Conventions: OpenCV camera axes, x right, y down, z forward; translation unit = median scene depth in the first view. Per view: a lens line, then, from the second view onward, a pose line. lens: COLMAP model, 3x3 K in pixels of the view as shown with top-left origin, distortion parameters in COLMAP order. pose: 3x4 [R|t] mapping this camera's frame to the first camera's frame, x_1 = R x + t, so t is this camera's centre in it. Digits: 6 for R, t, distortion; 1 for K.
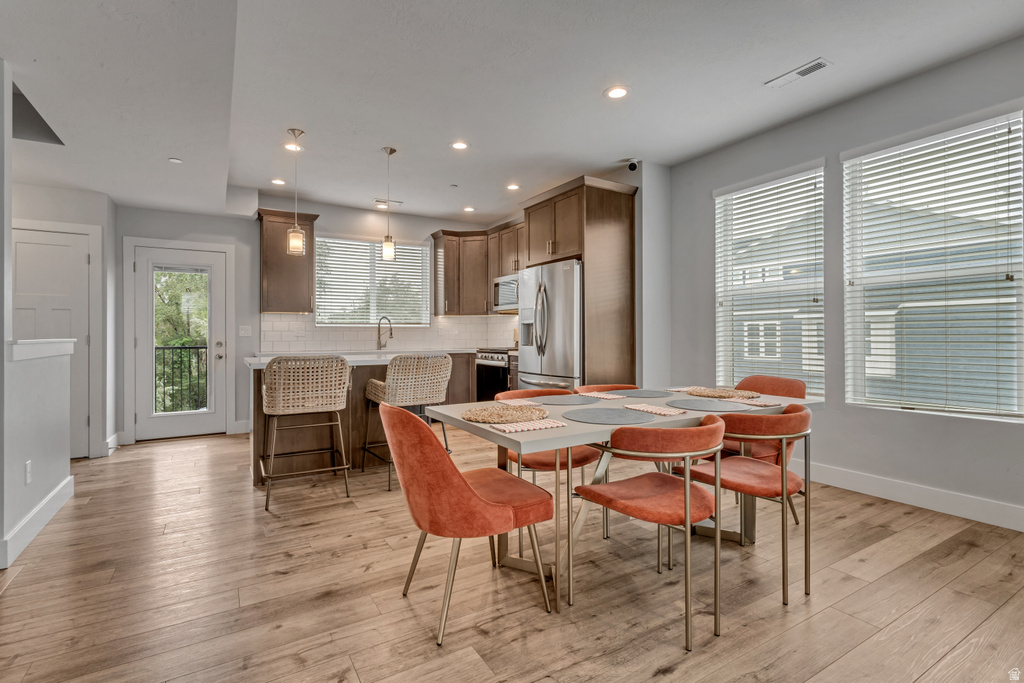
lens RADIAL K [[489.6, 0, 512.9], [0, 489.6, 335.2], [0, 0, 1]] dist [-0.000432, 0.000839]
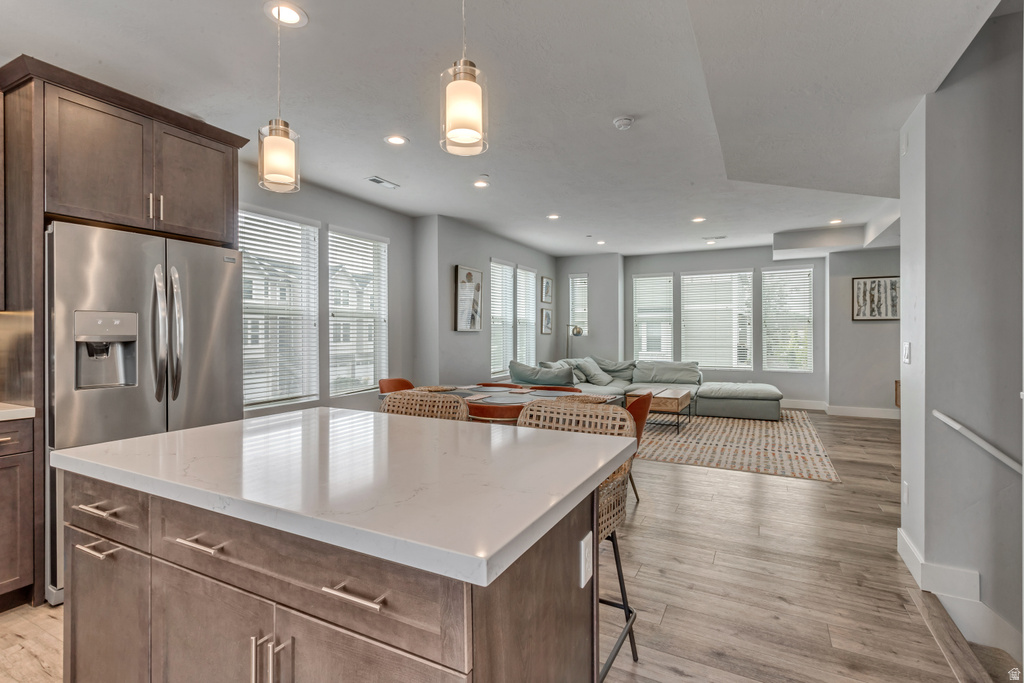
lens RADIAL K [[489.6, 0, 512.9], [0, 489.6, 335.2], [0, 0, 1]] dist [-0.000432, 0.000839]
pose [[-0.516089, 0.003265, 0.856529, -0.578027], [0.003017, 0.999993, -0.001994, -0.027159], [-0.856530, 0.001555, -0.516096, 0.878404]]
